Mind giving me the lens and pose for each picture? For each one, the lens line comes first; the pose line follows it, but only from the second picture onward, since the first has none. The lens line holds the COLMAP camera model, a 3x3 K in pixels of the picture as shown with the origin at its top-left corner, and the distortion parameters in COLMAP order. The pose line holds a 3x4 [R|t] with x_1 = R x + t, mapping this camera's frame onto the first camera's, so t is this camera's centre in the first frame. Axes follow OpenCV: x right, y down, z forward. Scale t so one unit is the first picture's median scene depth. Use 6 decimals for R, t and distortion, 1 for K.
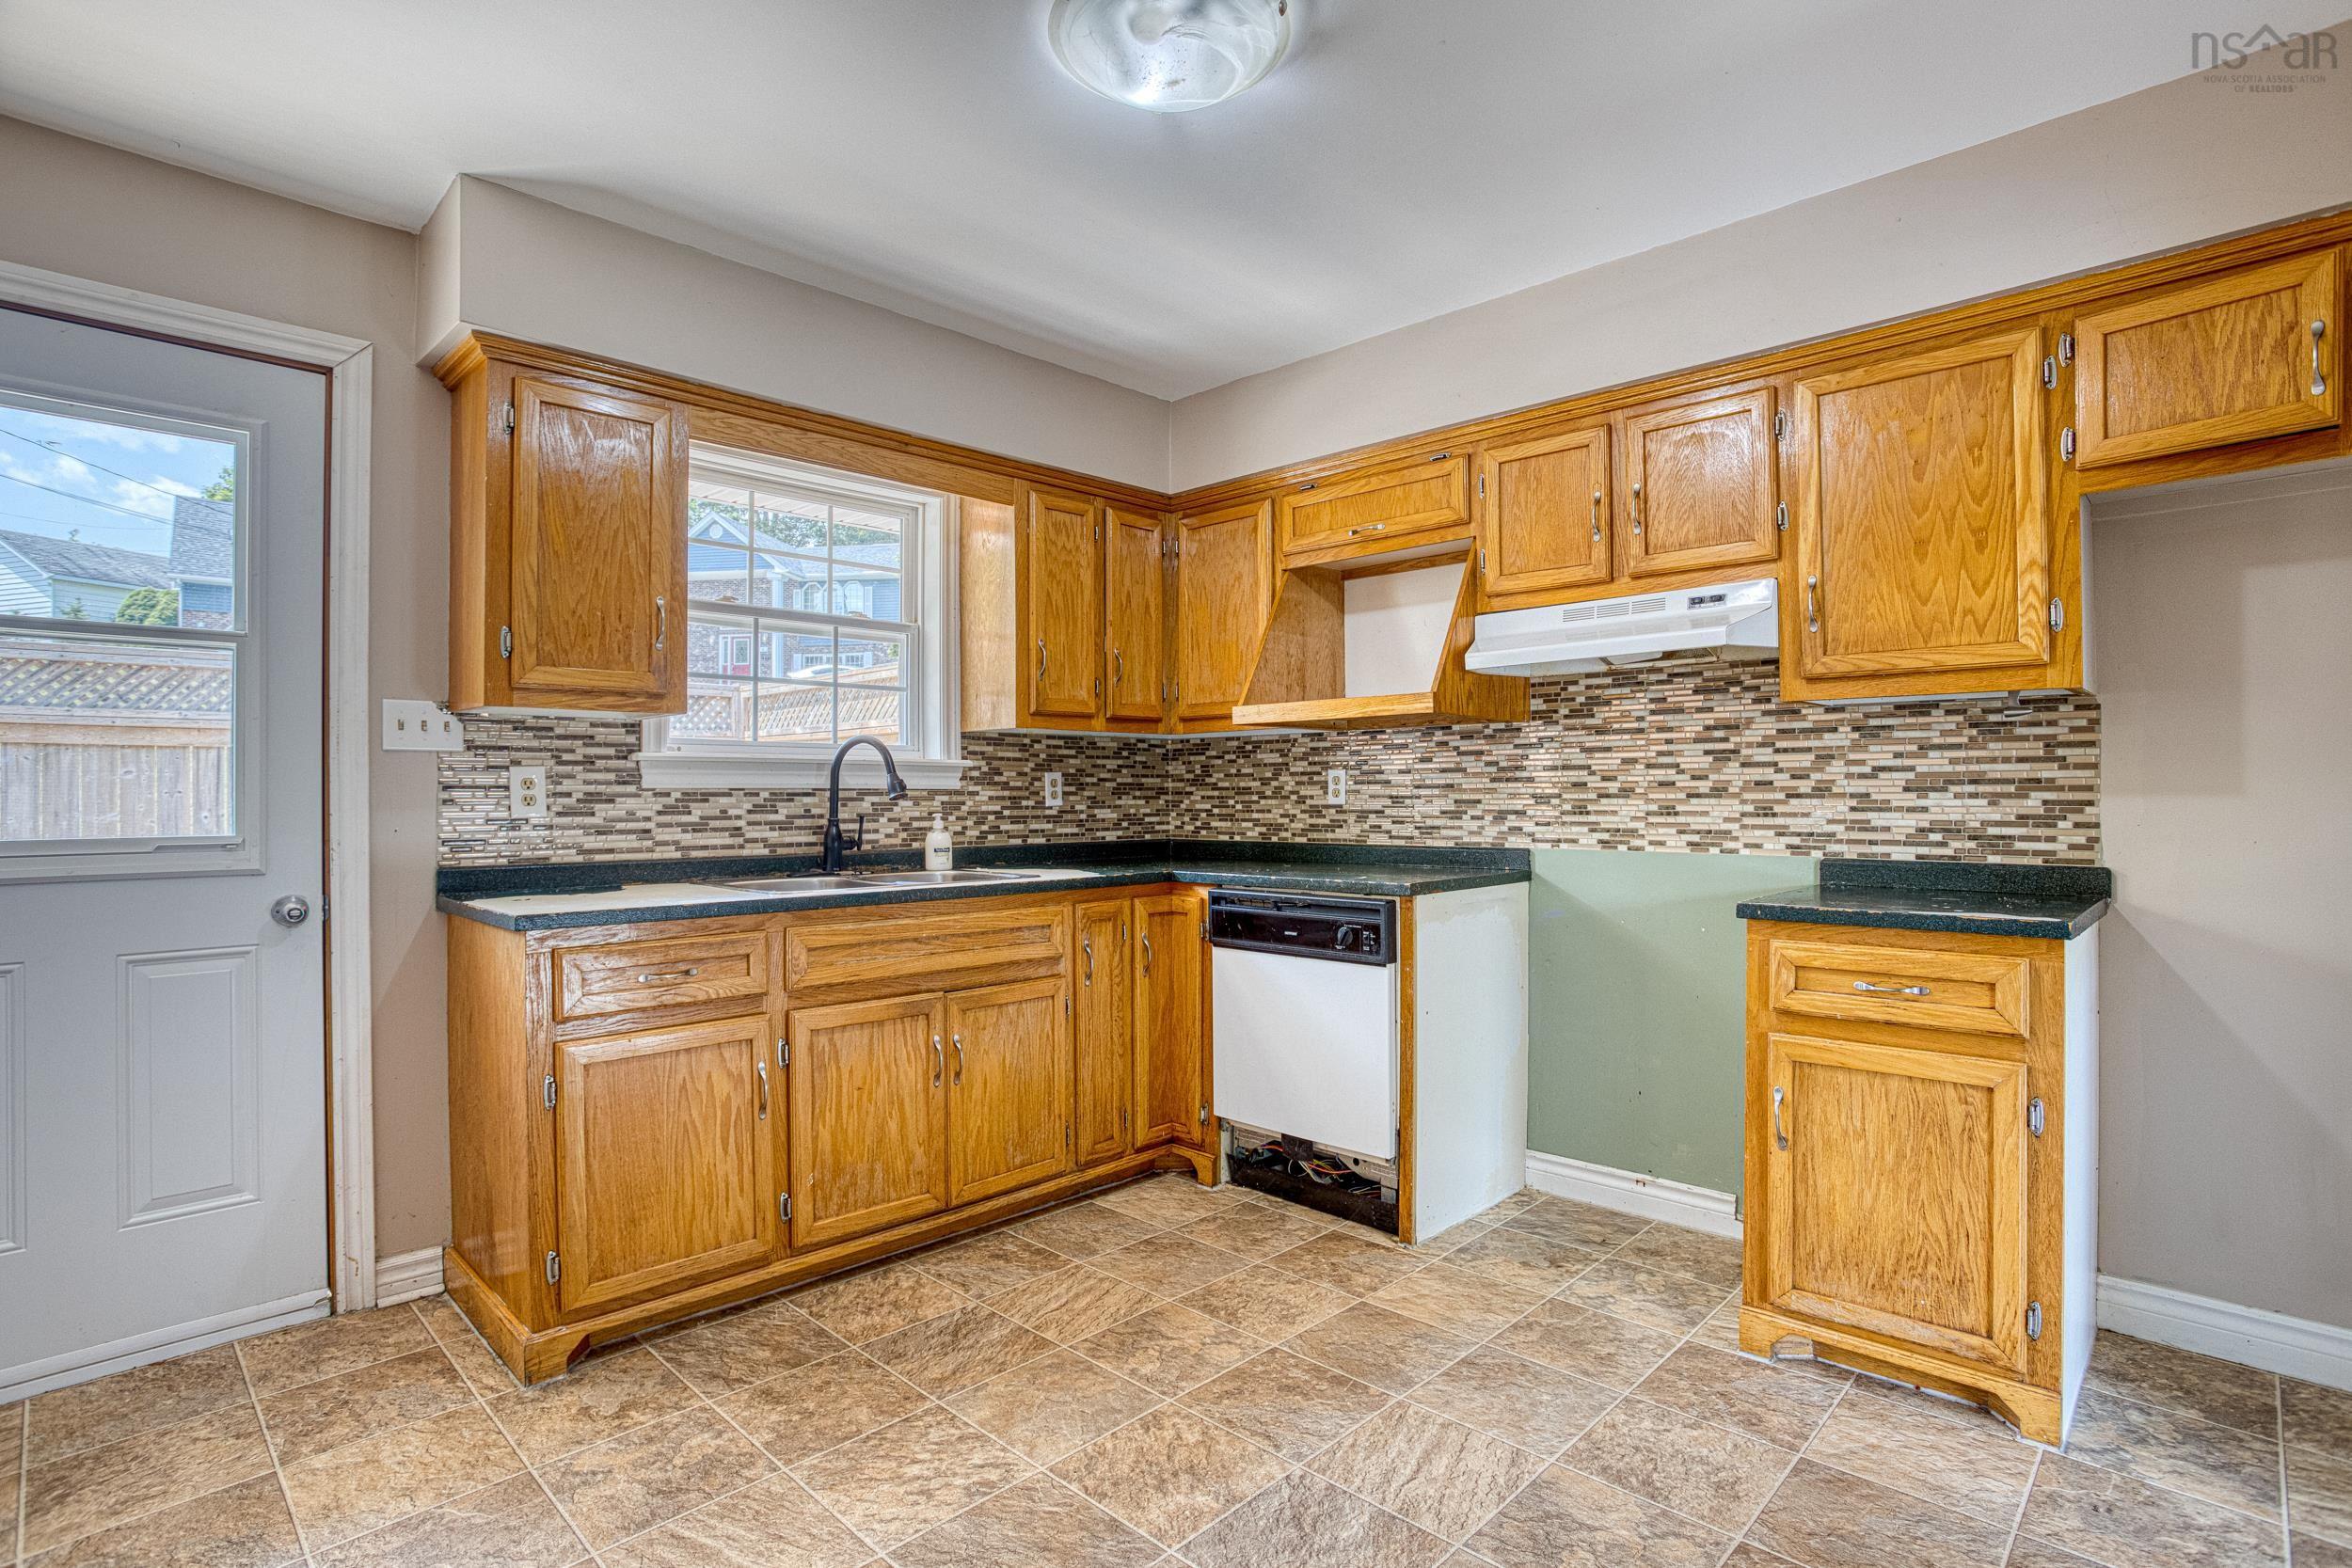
lens RADIAL K [[1137.4, 0, 1182.8], [0, 1137.4, 787.6], [0, 0, 1]] dist [-0.078910, 0.033136]
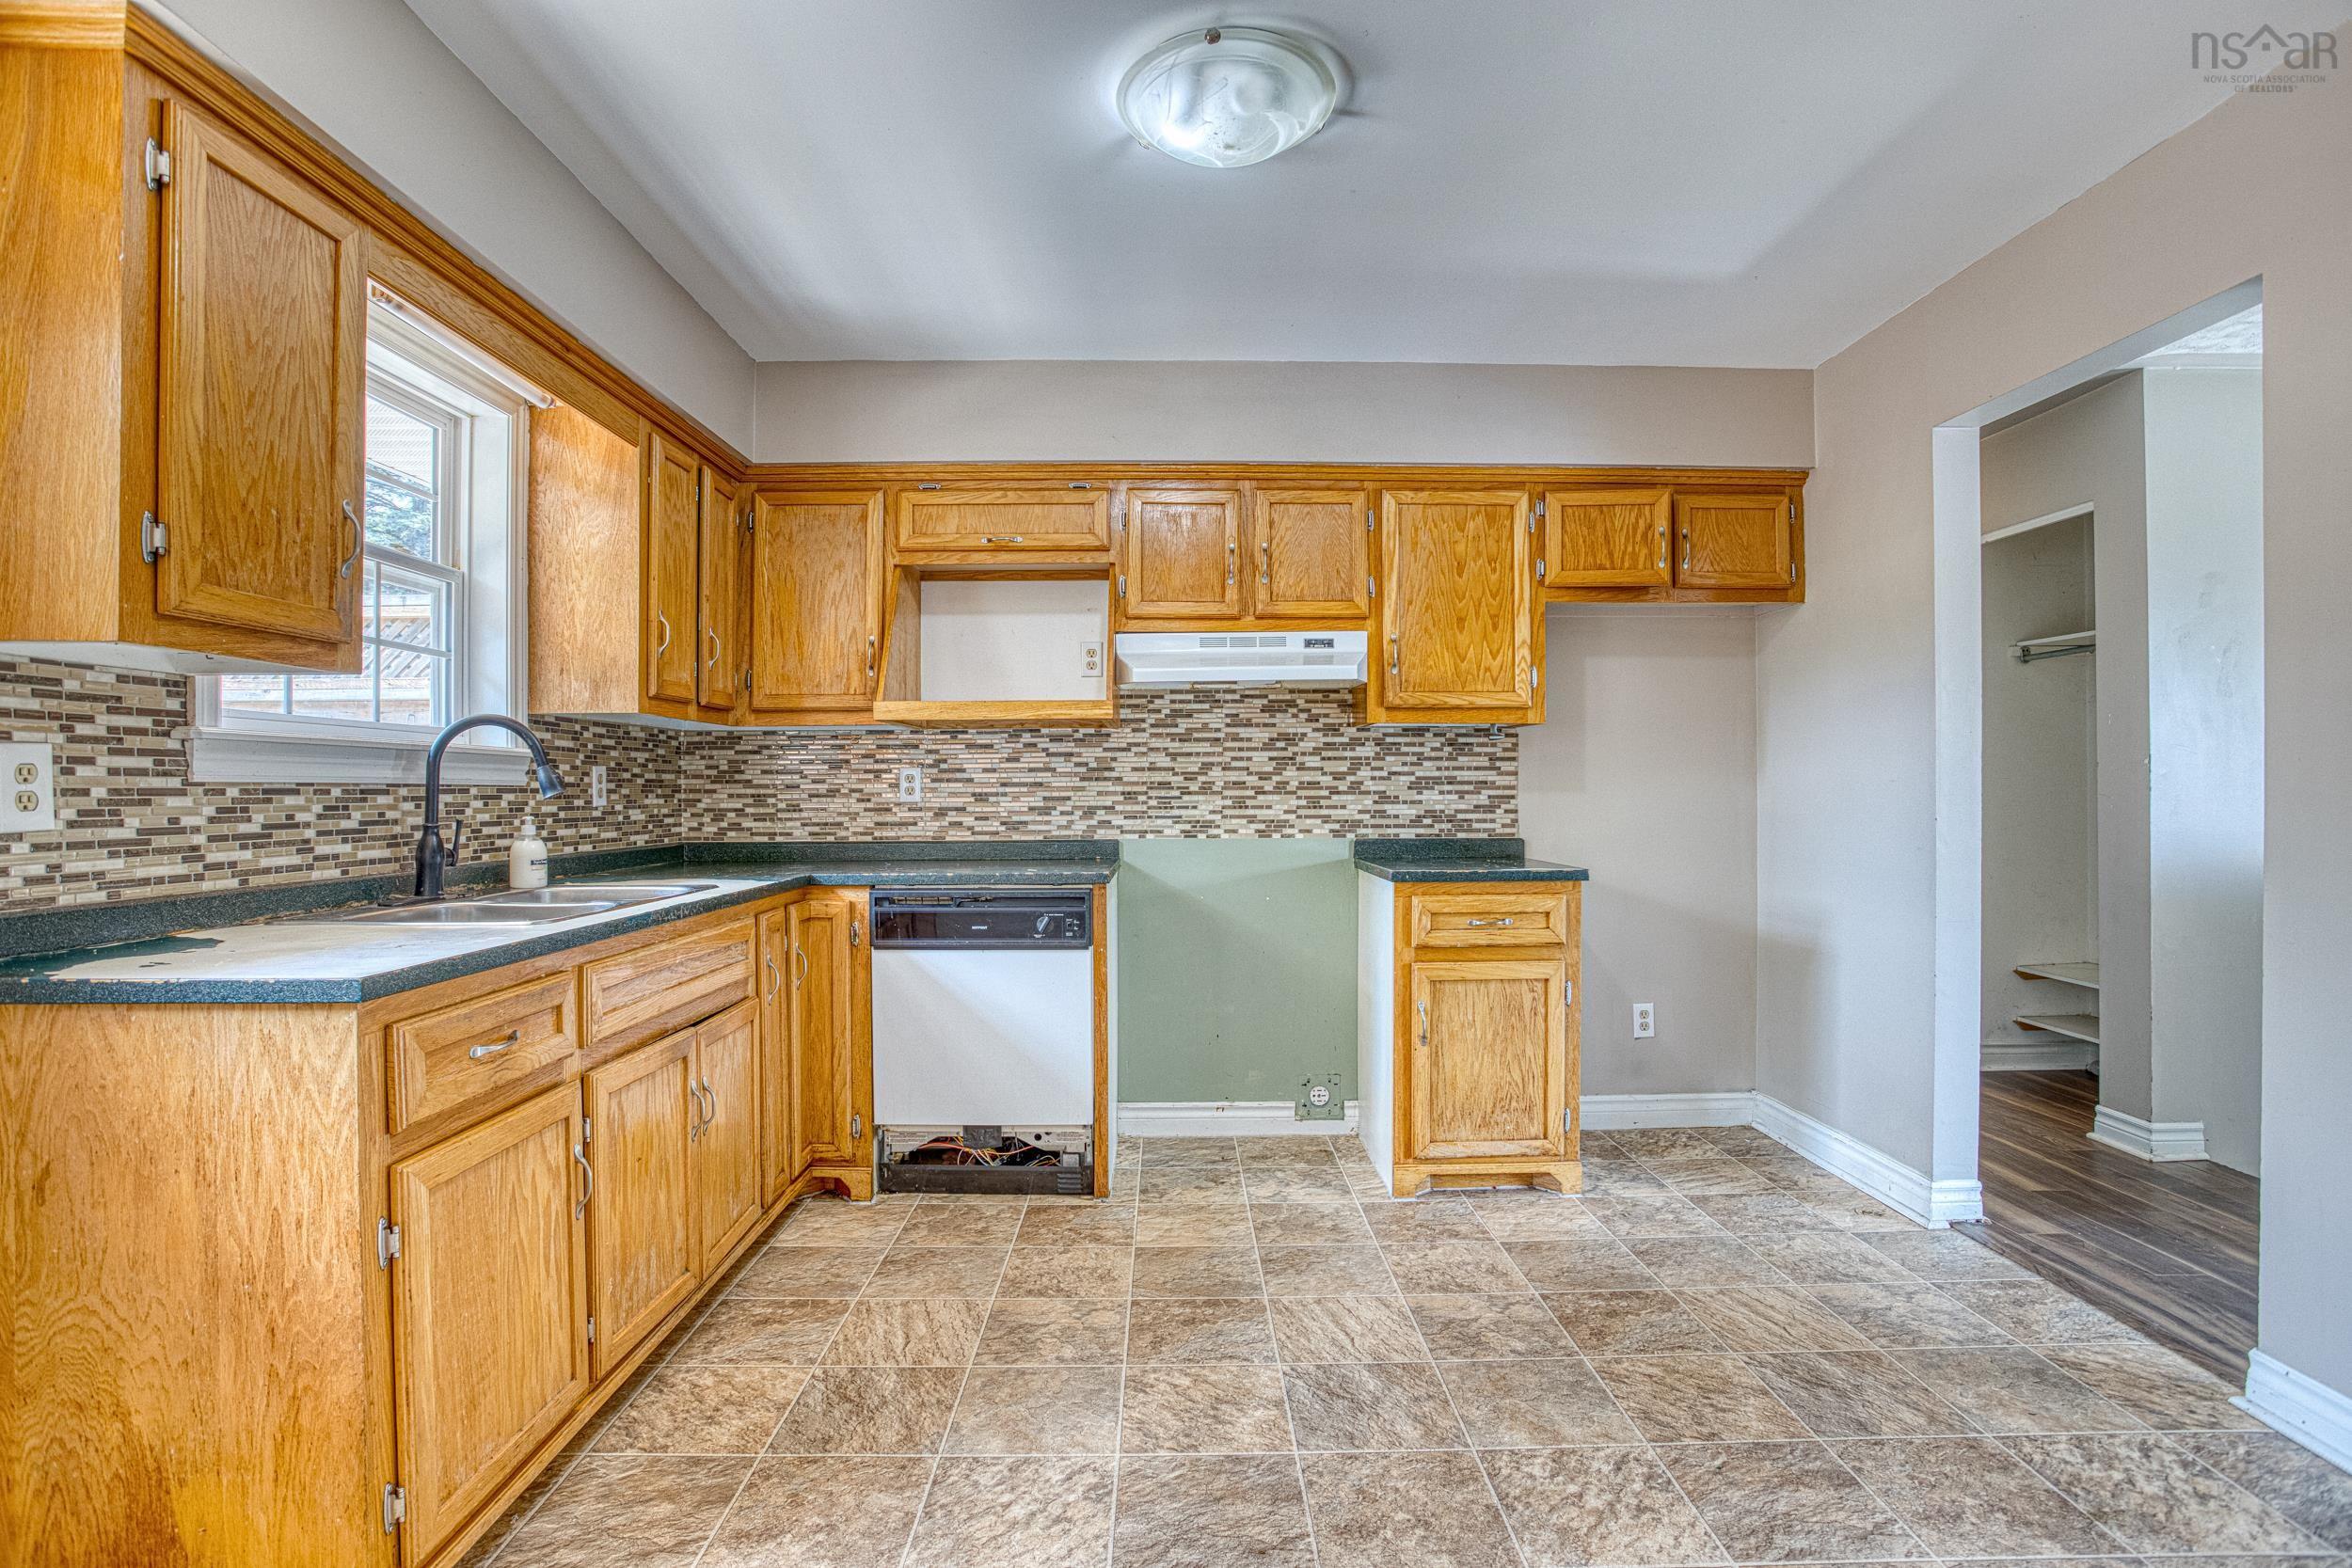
lens RADIAL K [[1137.4, 0, 1182.8], [0, 1137.4, 787.6], [0, 0, 1]] dist [-0.078910, 0.033136]
pose [[0.710788, 0.002569, 0.703402, -0.523547], [-0.002795, 0.999996, -0.000828, 0.002761], [-0.703401, -0.001377, 0.710792, 0.154332]]
